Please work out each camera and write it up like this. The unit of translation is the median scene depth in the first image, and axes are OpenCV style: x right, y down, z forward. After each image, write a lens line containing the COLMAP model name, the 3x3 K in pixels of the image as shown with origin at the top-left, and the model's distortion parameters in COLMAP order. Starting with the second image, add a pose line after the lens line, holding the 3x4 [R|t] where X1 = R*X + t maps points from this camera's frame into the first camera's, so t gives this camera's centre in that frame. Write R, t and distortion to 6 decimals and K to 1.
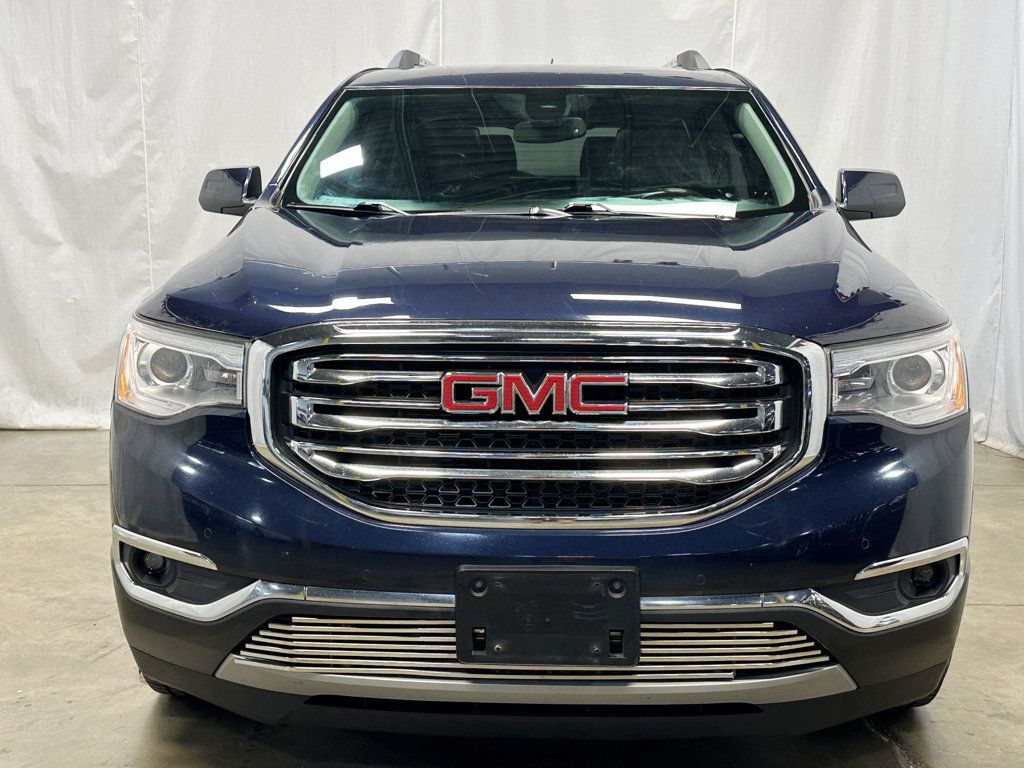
lens RADIAL K [[1340.1, 0, 515.3], [0, 1340.1, 360.5], [0, 0, 1]] dist [0.210510, -0.569551]
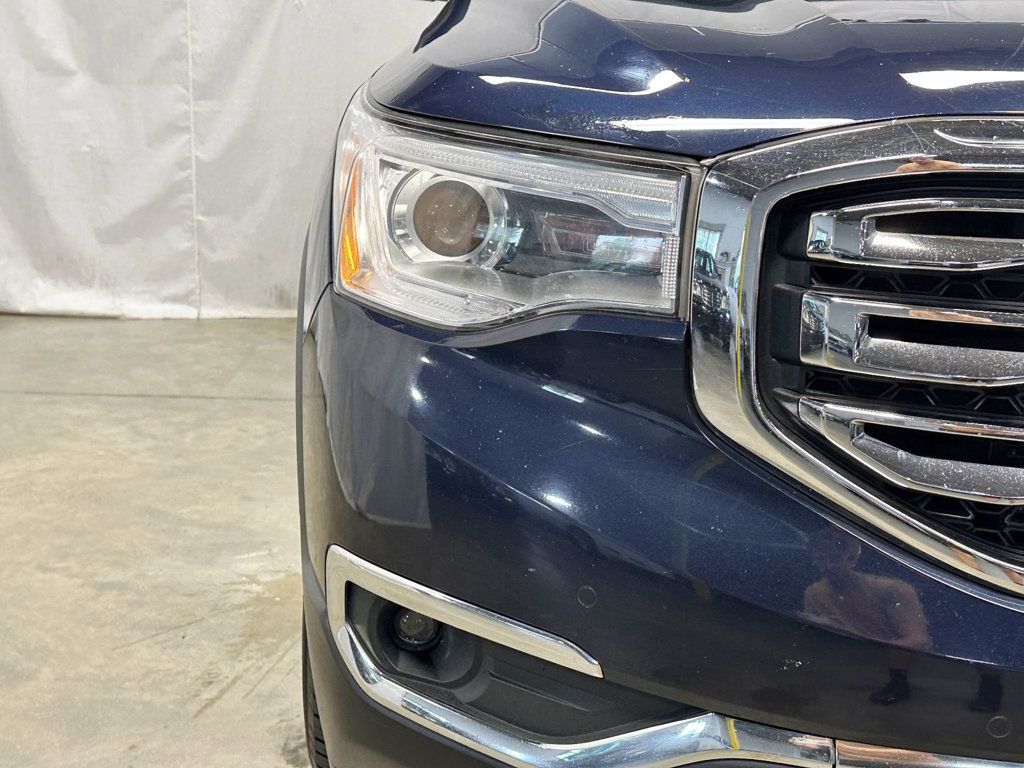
lens RADIAL K [[1340.1, 0, 515.3], [0, 1340.1, 360.5], [0, 0, 1]] dist [0.210510, -0.569551]
pose [[0.998990, 0.035063, 0.028101, -0.141052], [-0.037135, 0.996342, 0.076959, 0.009347], [-0.025300, -0.077925, 0.996638, 0.300967]]
